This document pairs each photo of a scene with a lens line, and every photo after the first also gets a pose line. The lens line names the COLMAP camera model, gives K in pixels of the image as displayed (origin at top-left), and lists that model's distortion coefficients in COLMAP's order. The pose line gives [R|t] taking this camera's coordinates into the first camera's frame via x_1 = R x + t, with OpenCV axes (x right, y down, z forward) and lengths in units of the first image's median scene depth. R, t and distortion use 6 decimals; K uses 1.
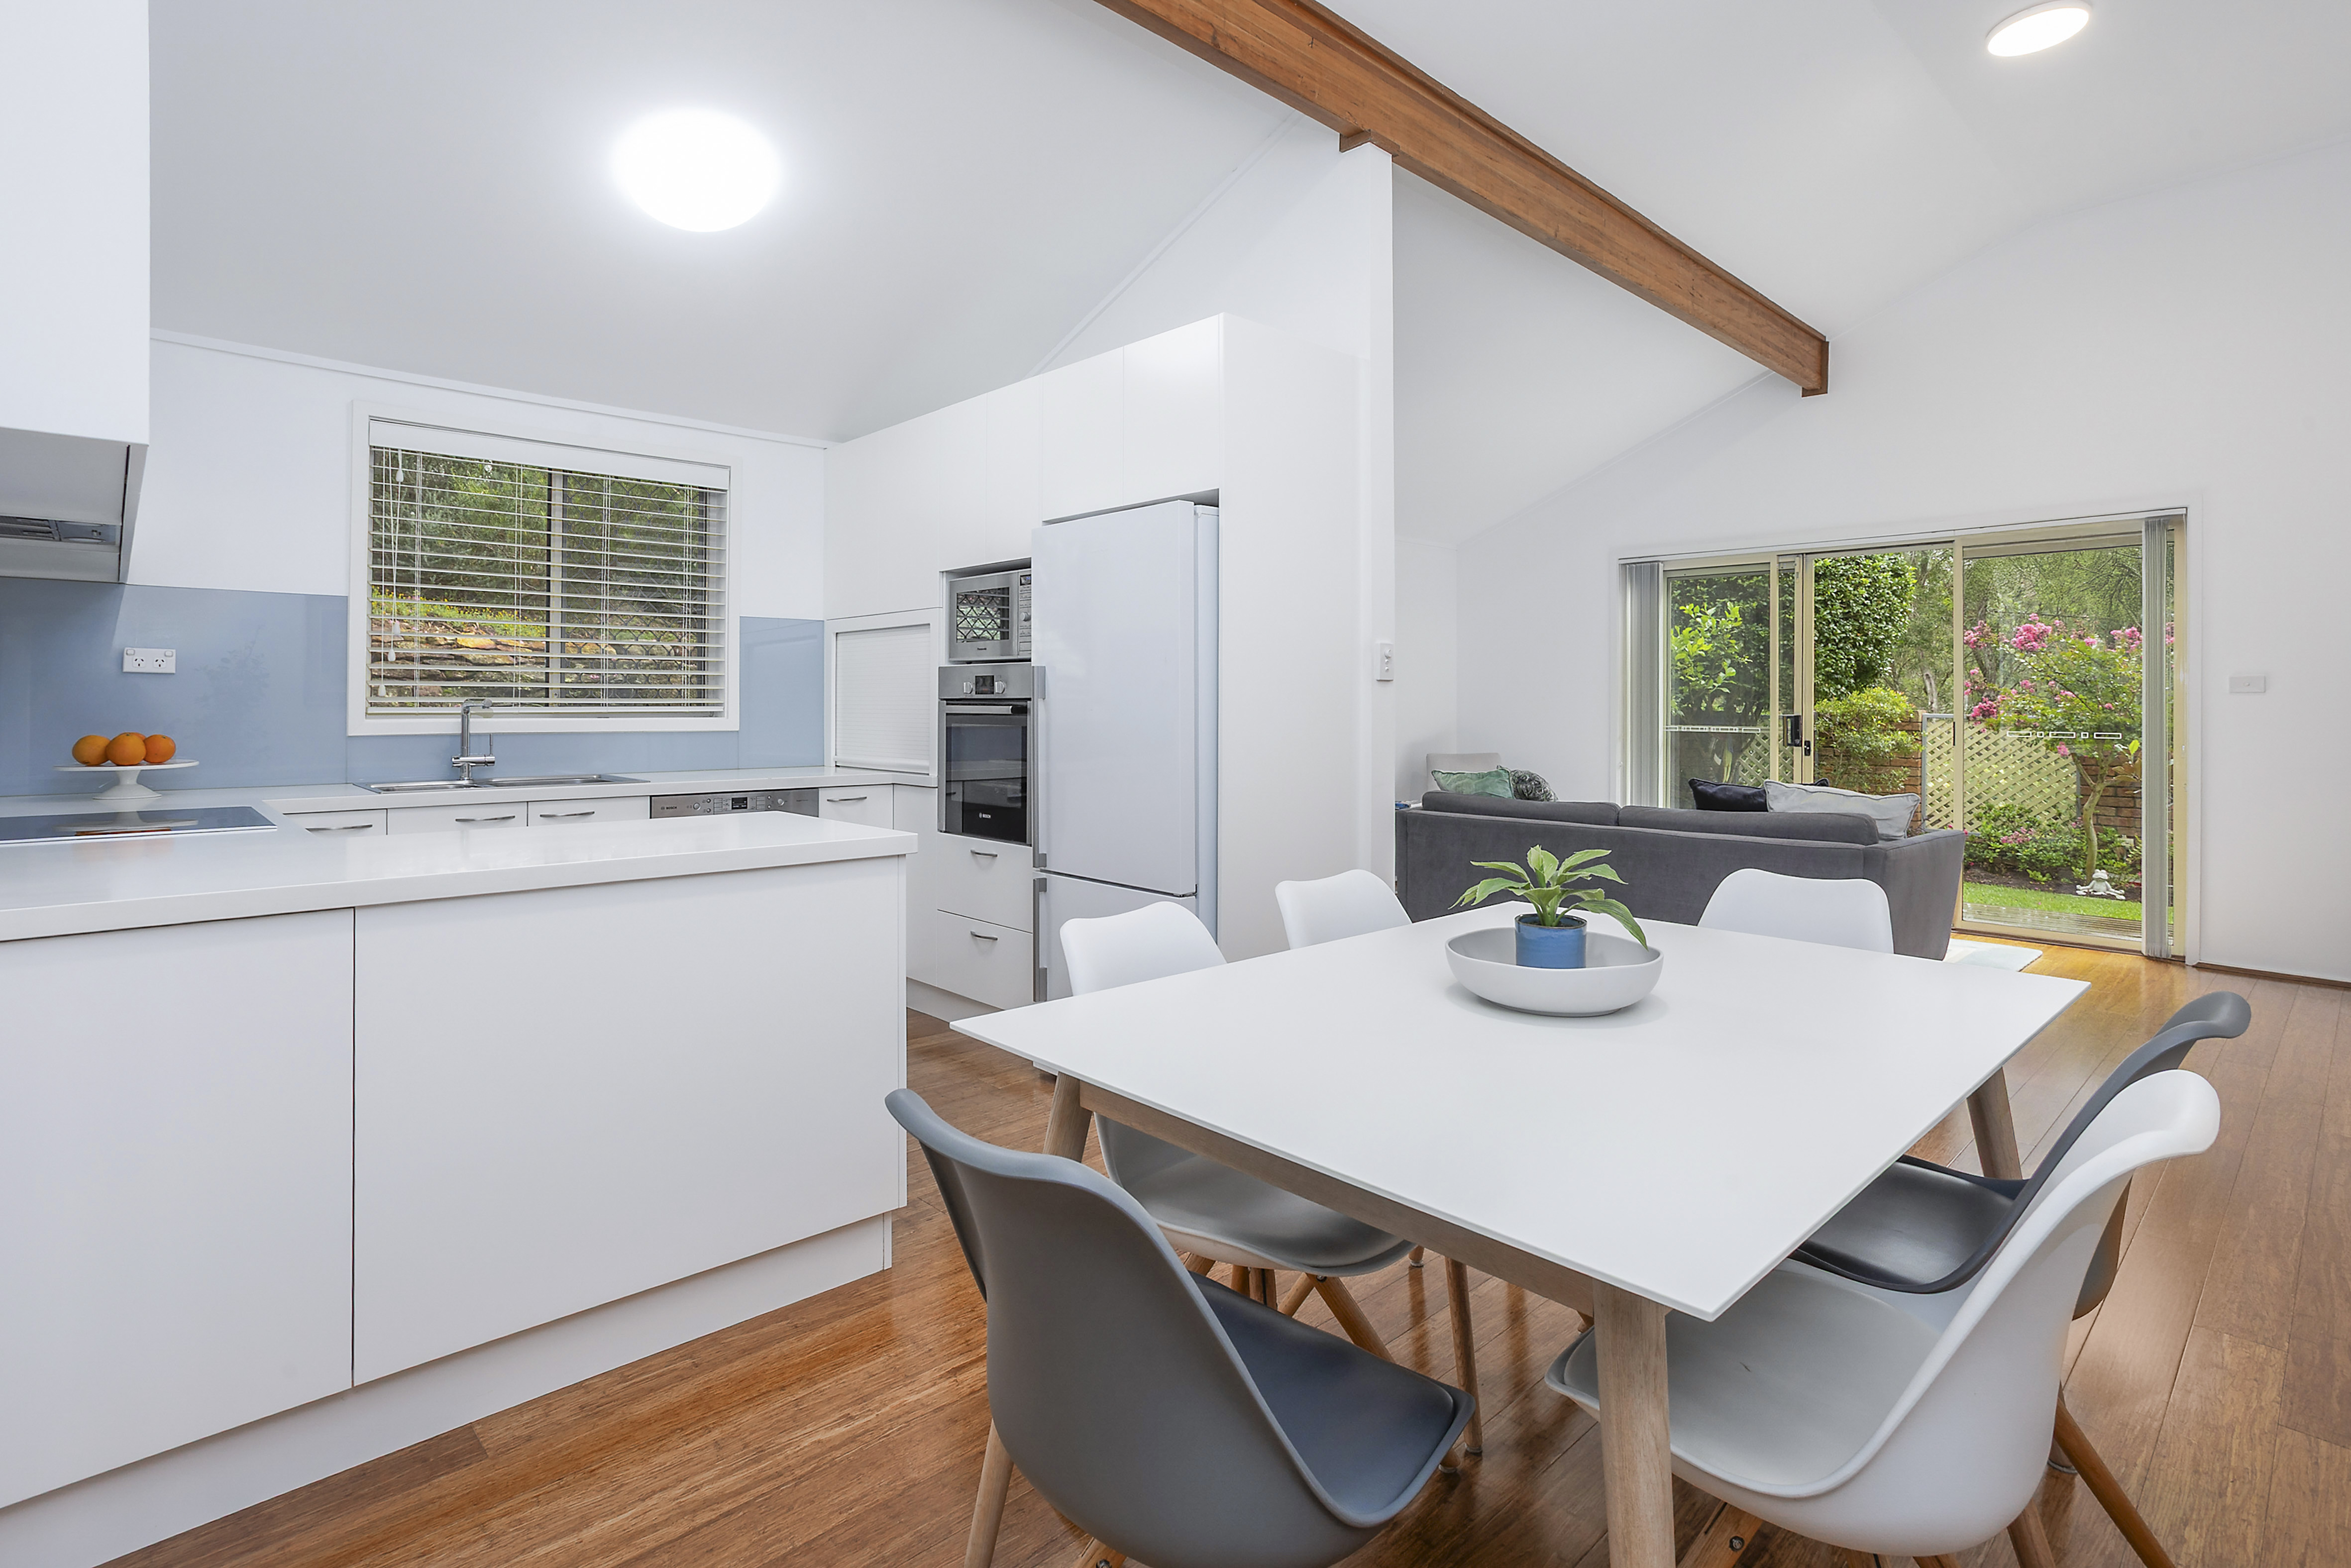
lens RADIAL K [[1143.0, 0, 1134.1], [0, 1143.0, 689.6], [0, 0, 1]] dist [-0.023629, 0.003008]
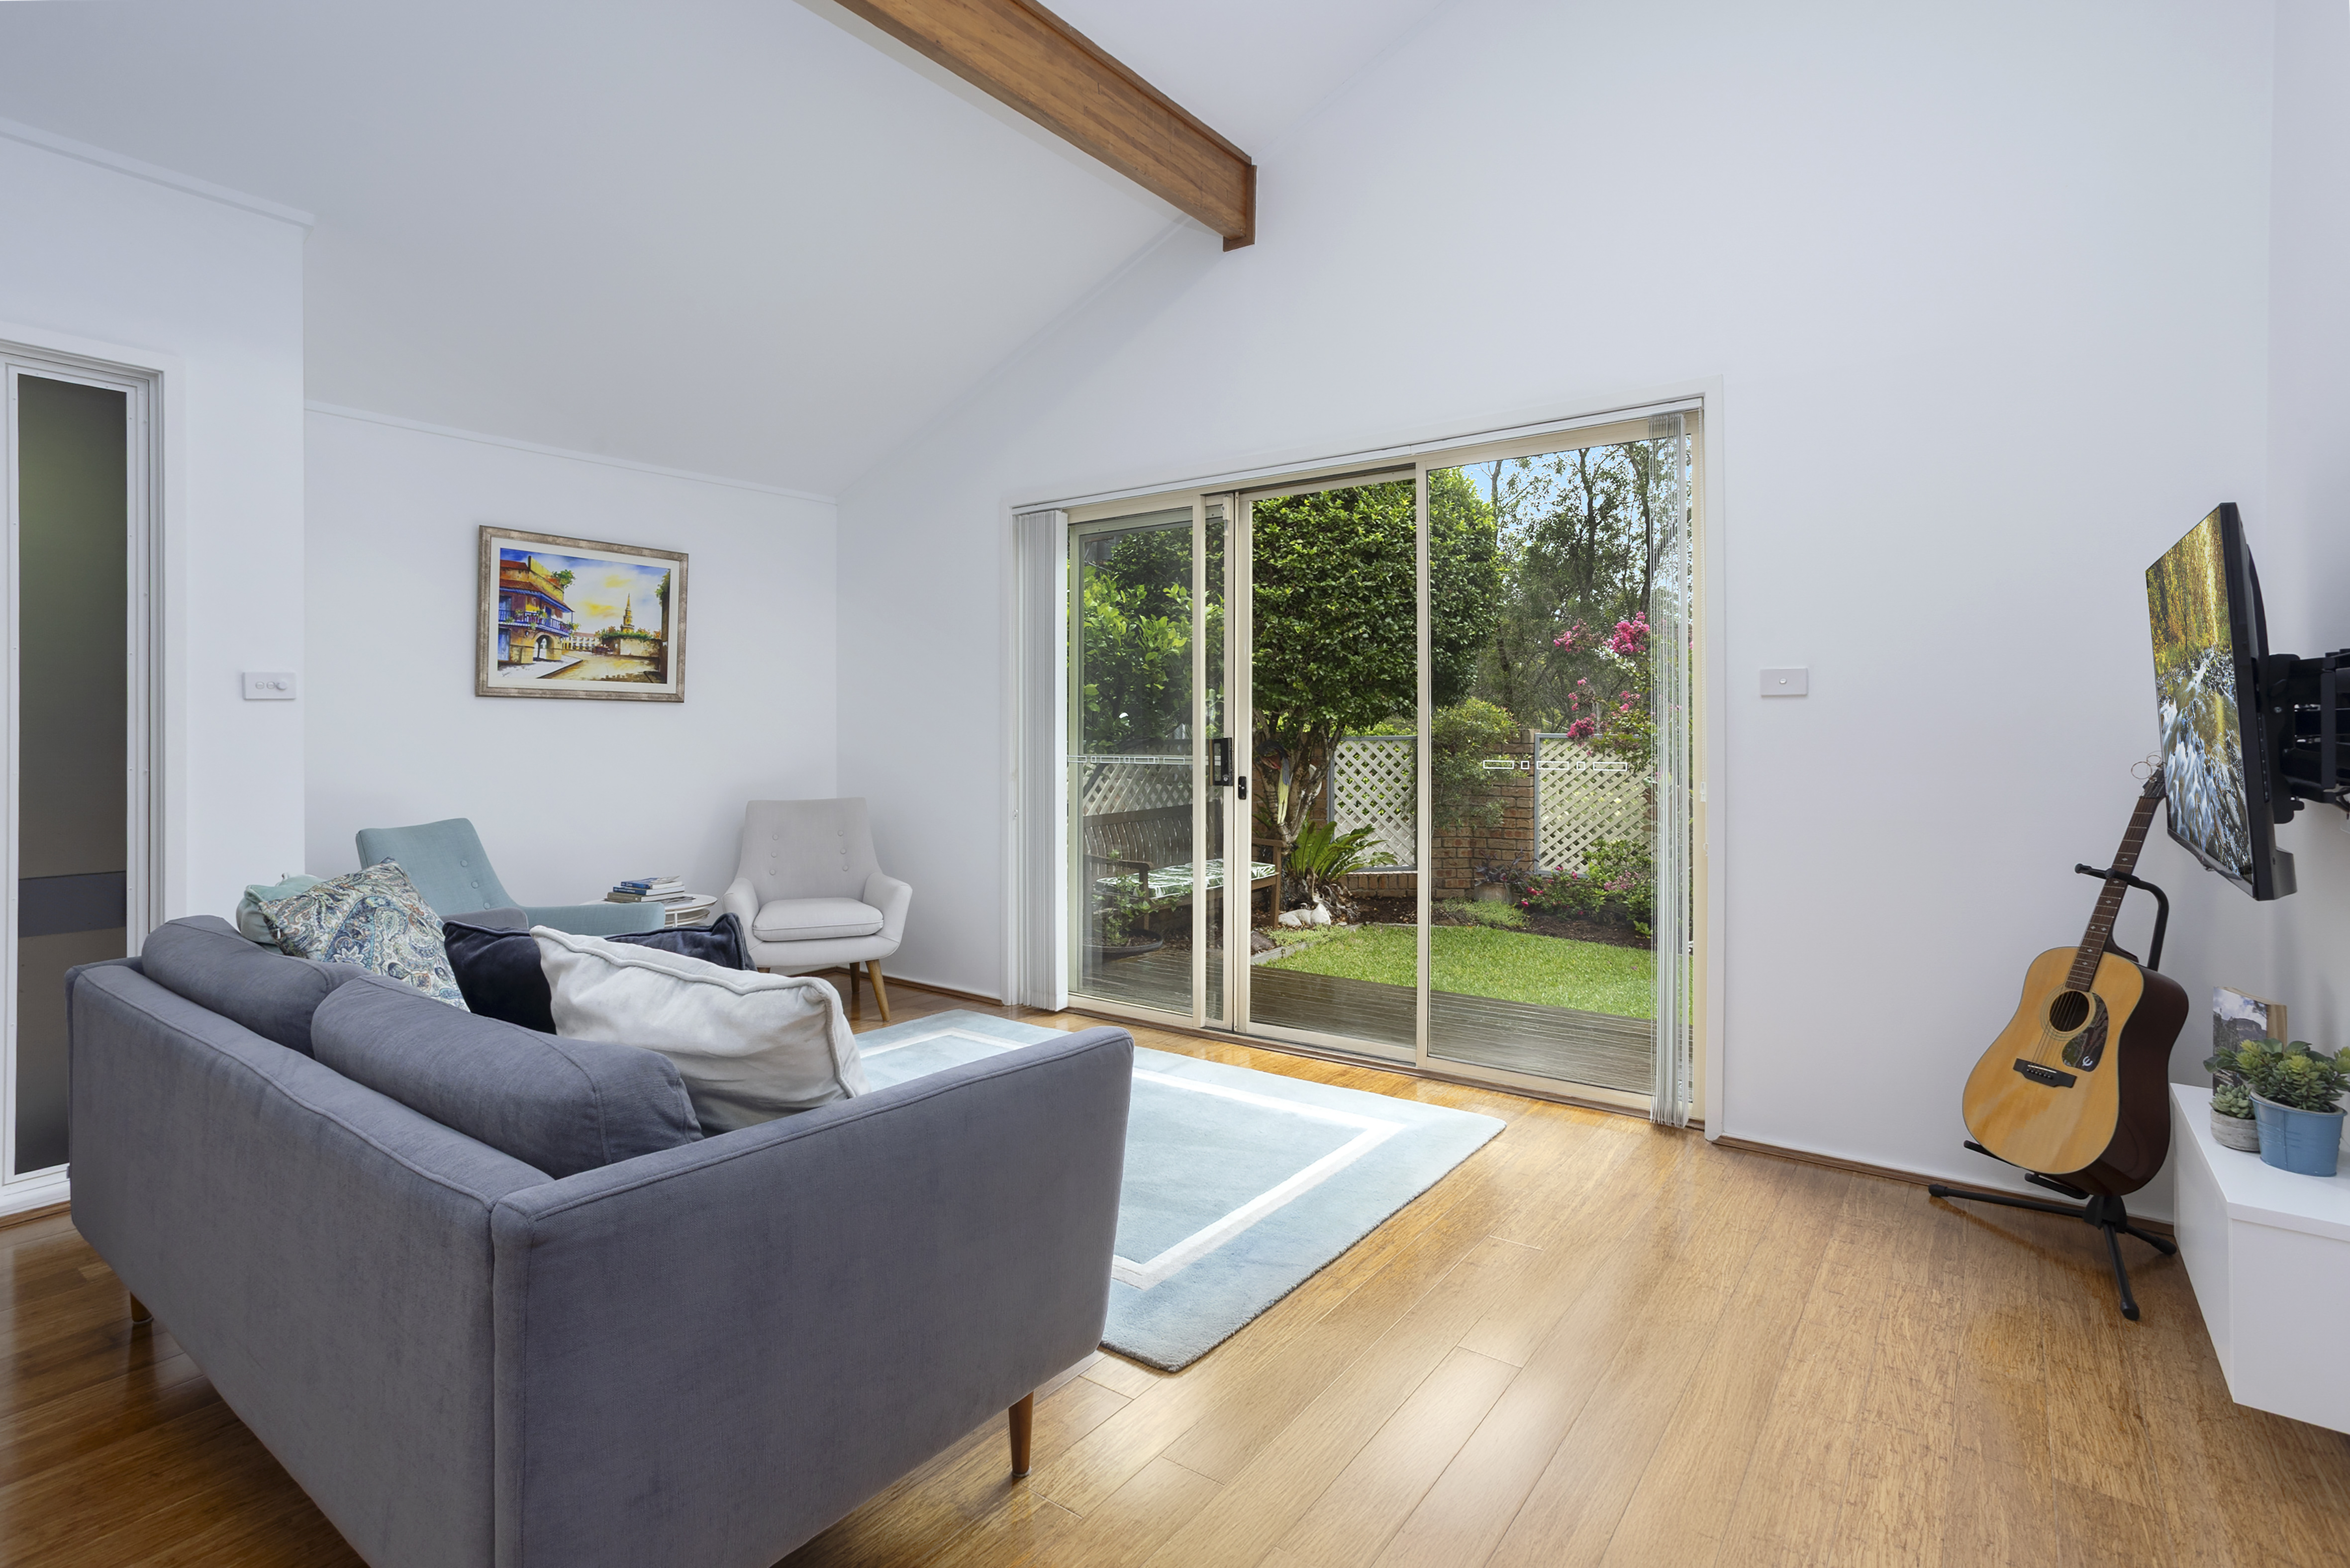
lens RADIAL K [[1142.6, 0, 1120.9], [0, 1142.6, 706.9], [0, 0, 1]] dist [-0.023629, 0.003008]
pose [[0.985168, -0.011534, 0.171203, 0.296224], [0.013434, 0.999860, -0.009944, 0.007474], [-0.171064, 0.012097, 0.985186, 0.260341]]
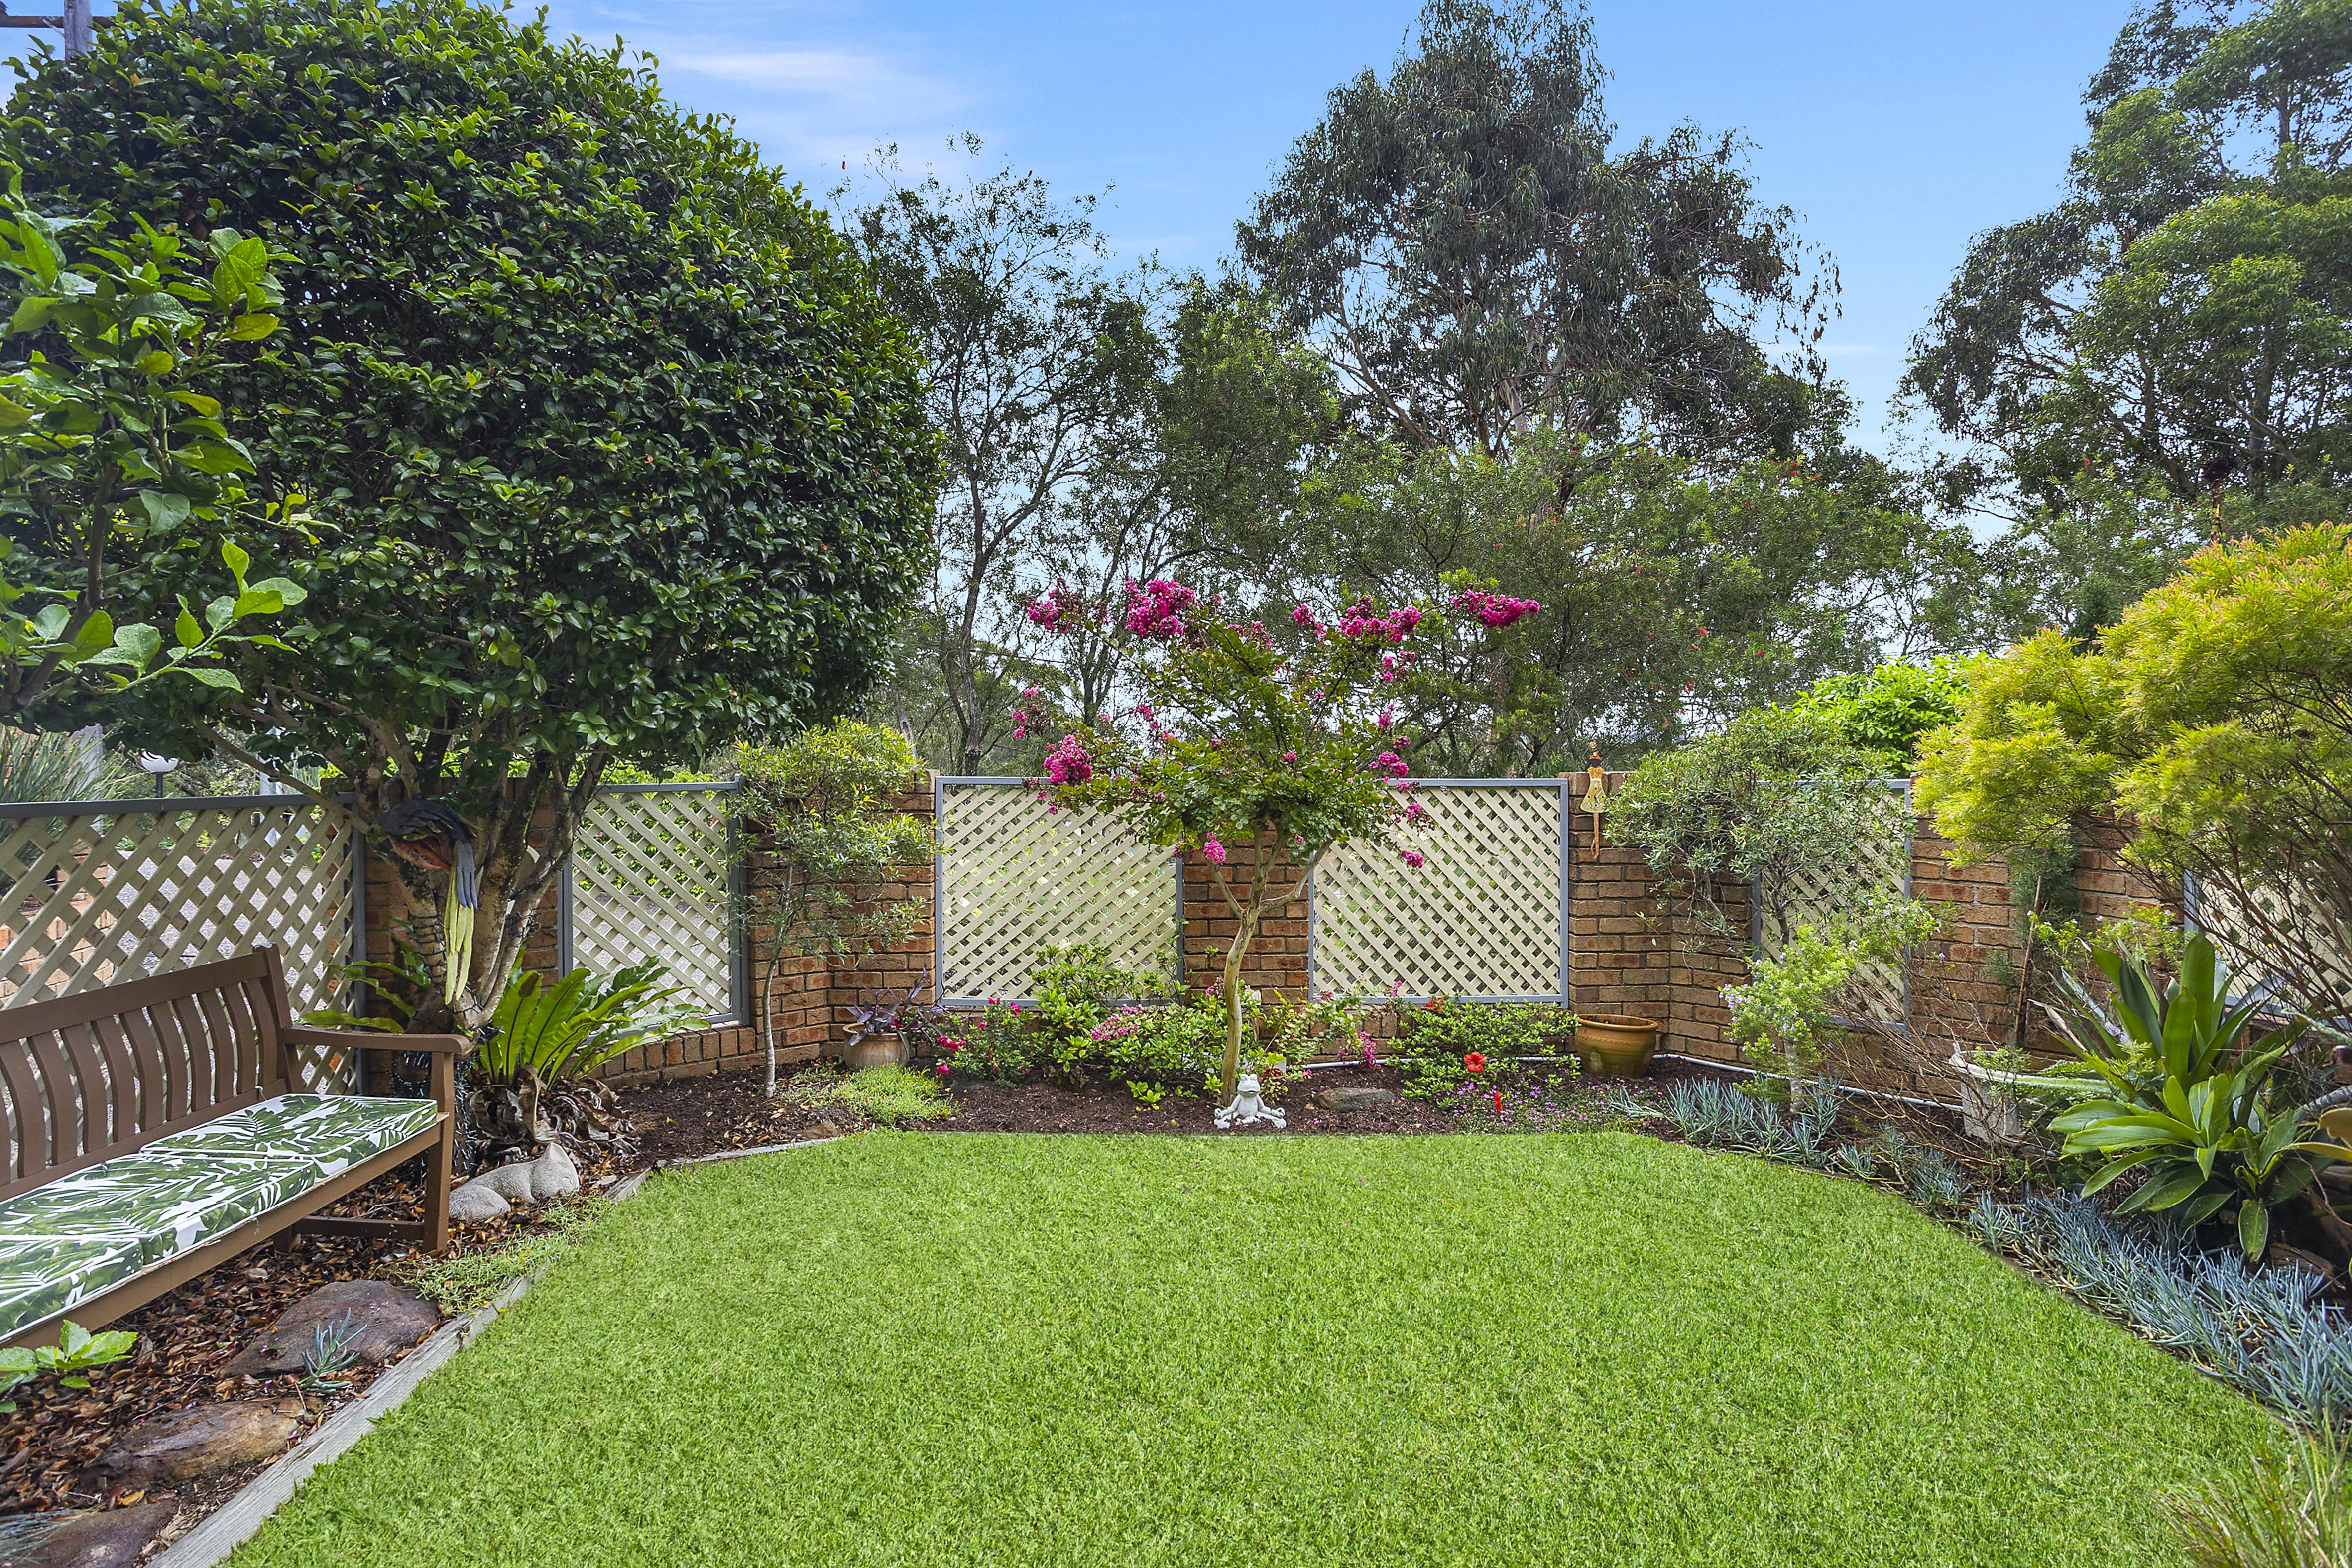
lens RADIAL K [[1143.6, 0, 1183.9], [0, 1143.6, 785.7], [0, 0, 1]] dist [-0.023629, 0.003008]
pose [[0.637398, -0.023311, 0.770182, 0.434644], [0.000179, 0.999547, 0.030105, 0.011815], [-0.770535, -0.019051, 0.637113, 0.684000]]
